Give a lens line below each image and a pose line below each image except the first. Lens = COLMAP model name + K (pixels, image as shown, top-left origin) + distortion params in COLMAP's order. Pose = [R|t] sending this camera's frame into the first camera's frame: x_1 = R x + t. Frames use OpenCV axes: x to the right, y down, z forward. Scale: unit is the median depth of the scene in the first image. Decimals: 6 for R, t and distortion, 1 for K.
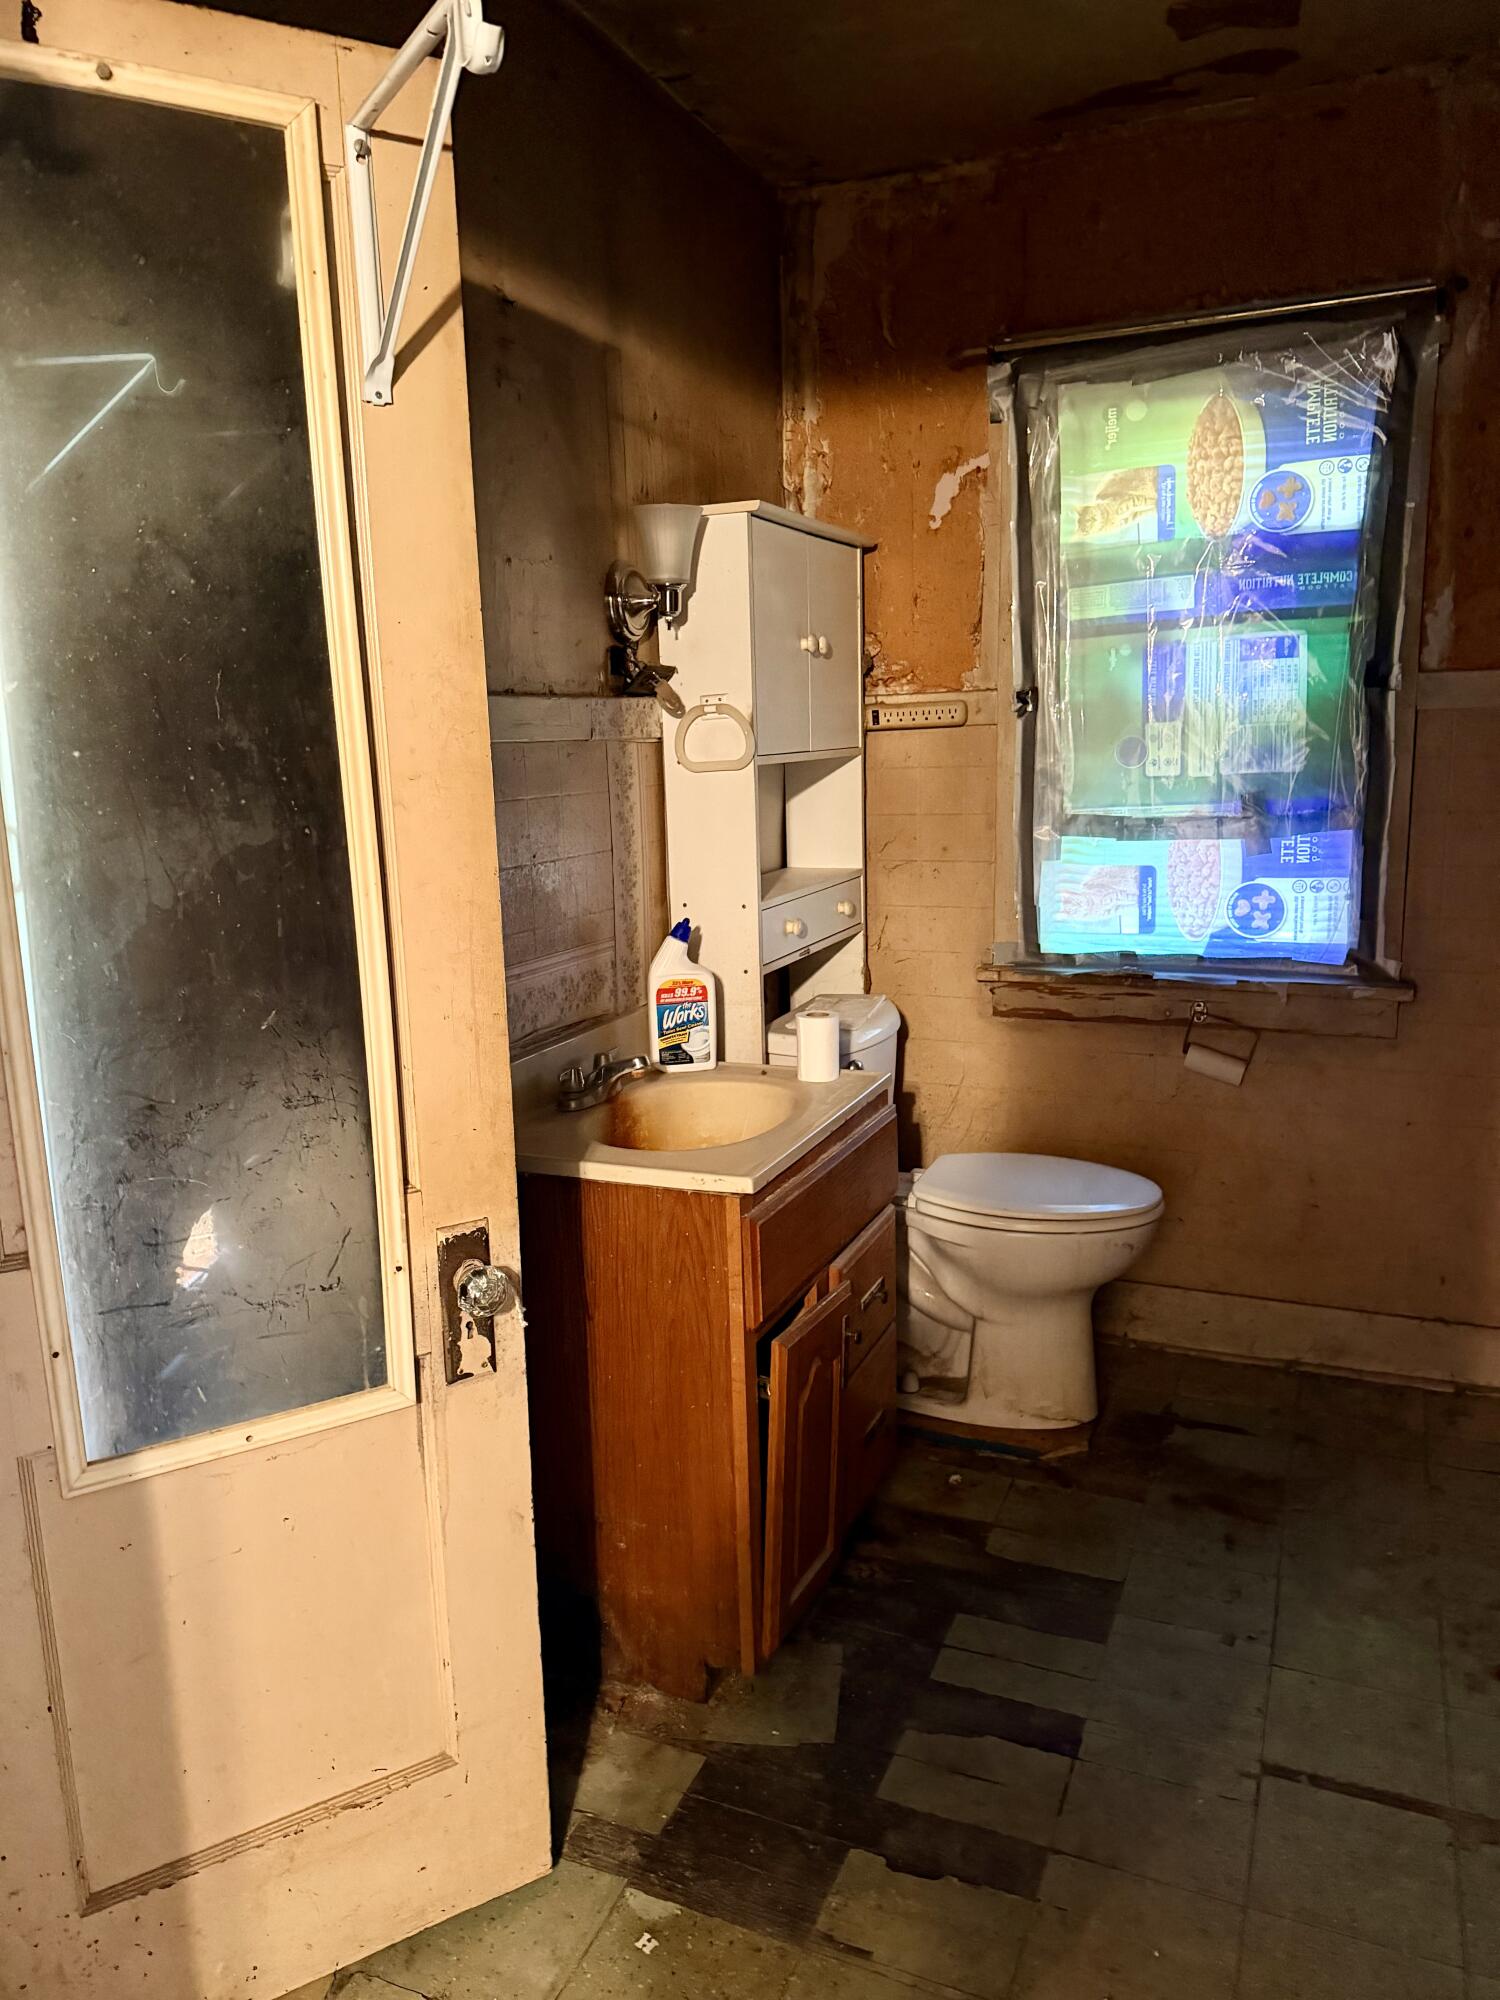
lens RADIAL K [[1467.8, 0, 750.0], [0, 1467.8, 1000.0], [0, 0, 1]] dist [0.059285, -0.034433]
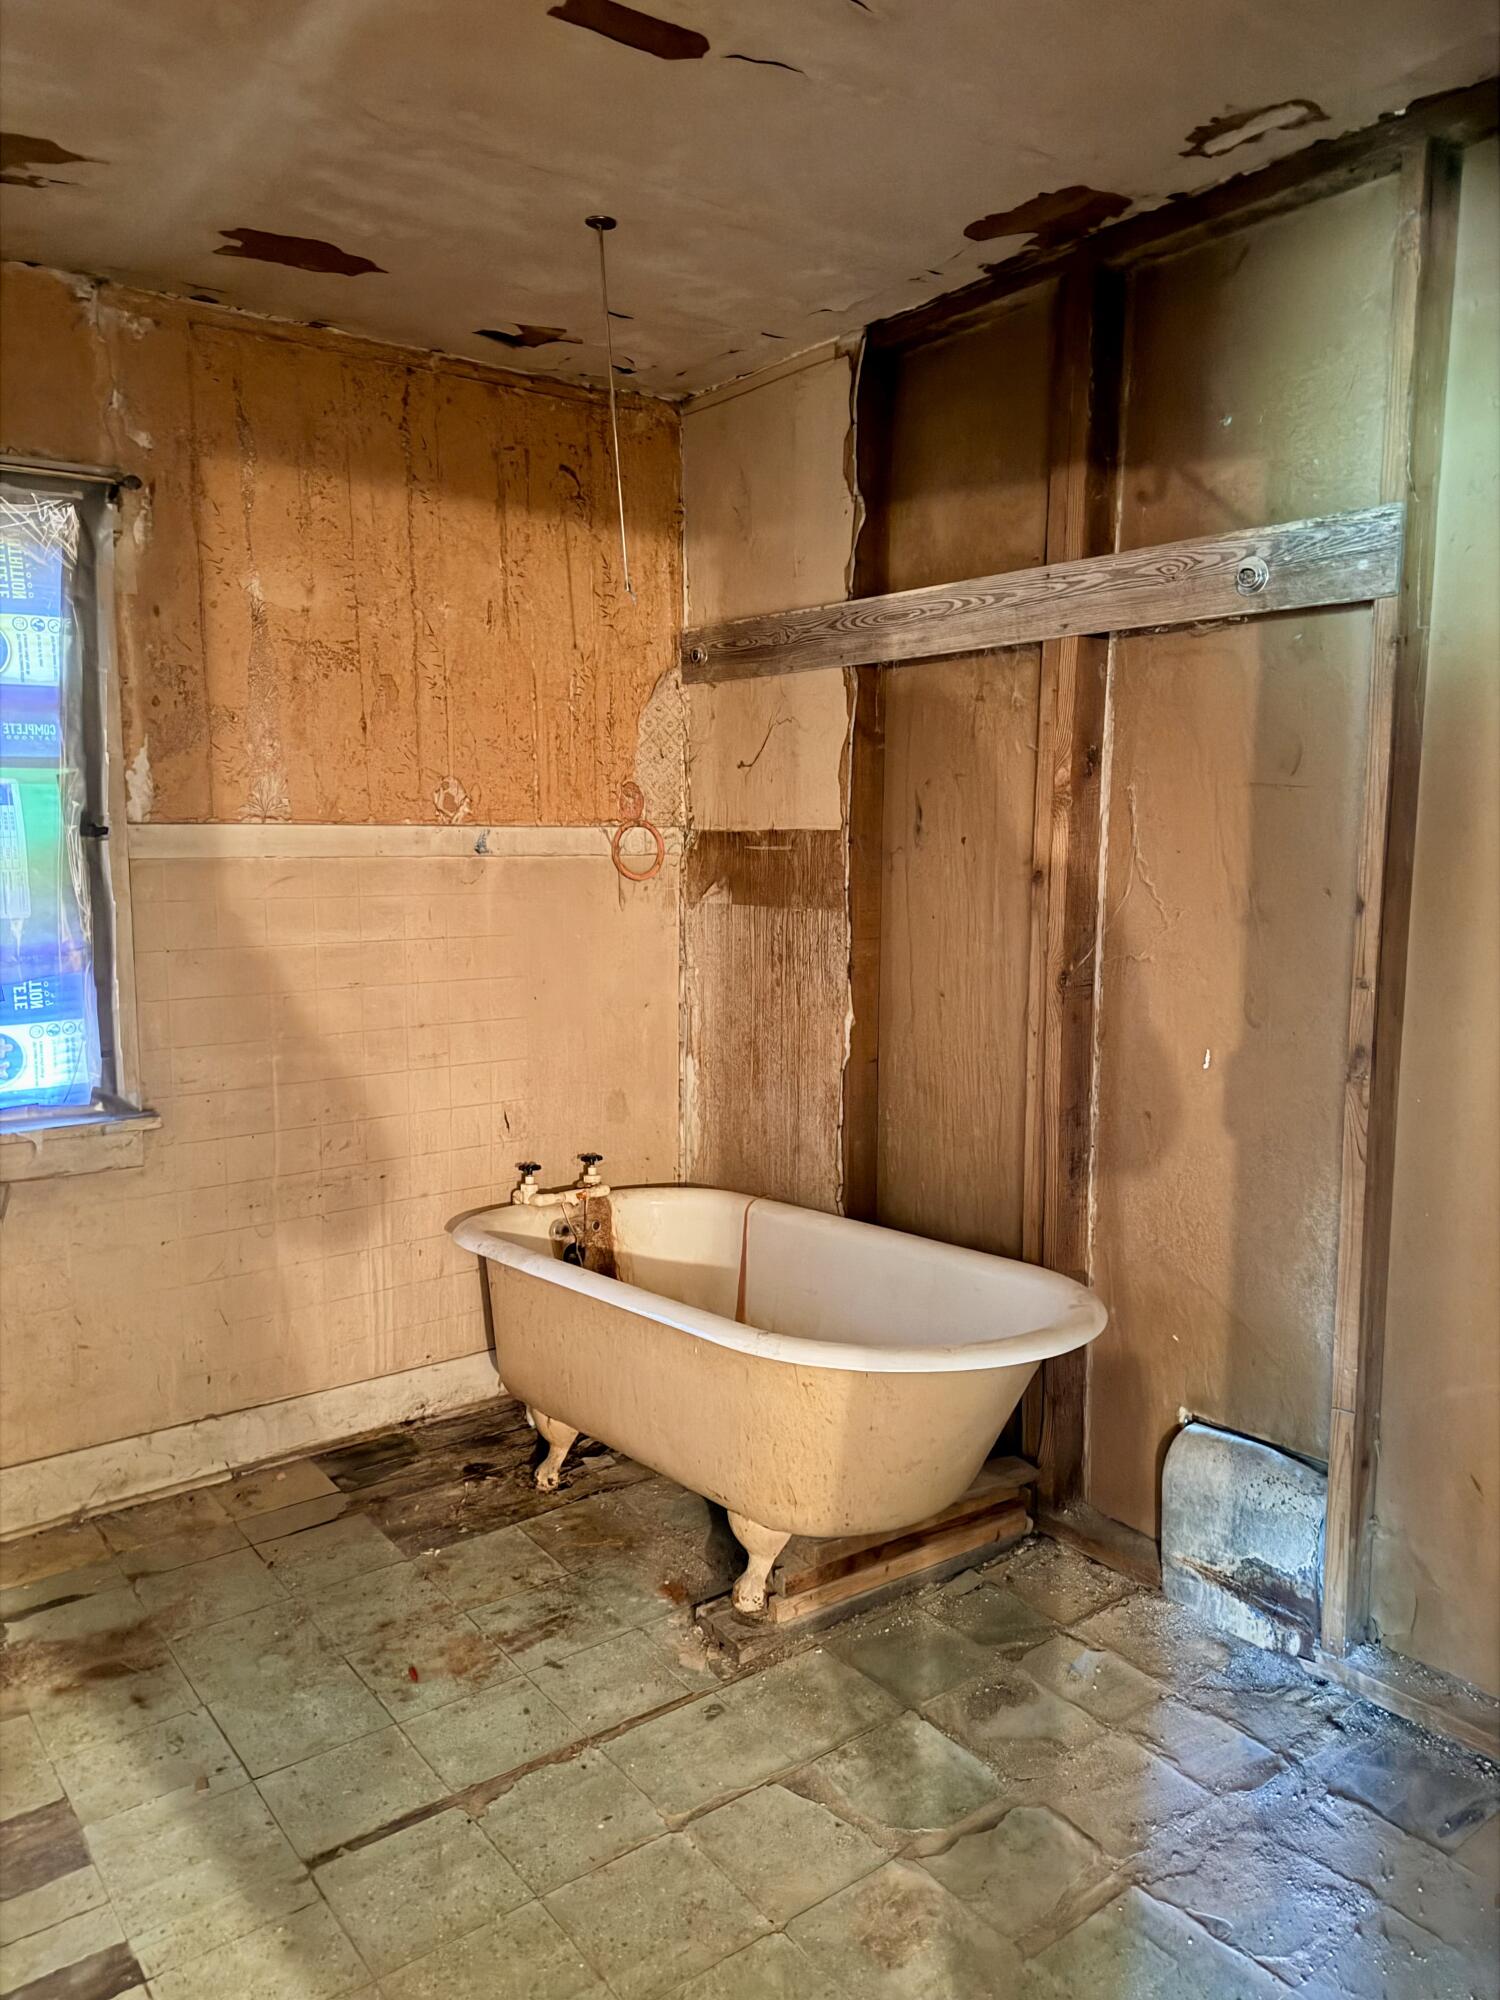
lens RADIAL K [[1467.8, 0, 750.0], [0, 1467.8, 1000.0], [0, 0, 1]] dist [0.059285, -0.034433]
pose [[0.501738, -0.085554, 0.860778, -0.257999], [0.149127, 0.988753, 0.011350, -0.040034], [-0.852068, 0.122671, 0.508853, 0.088391]]
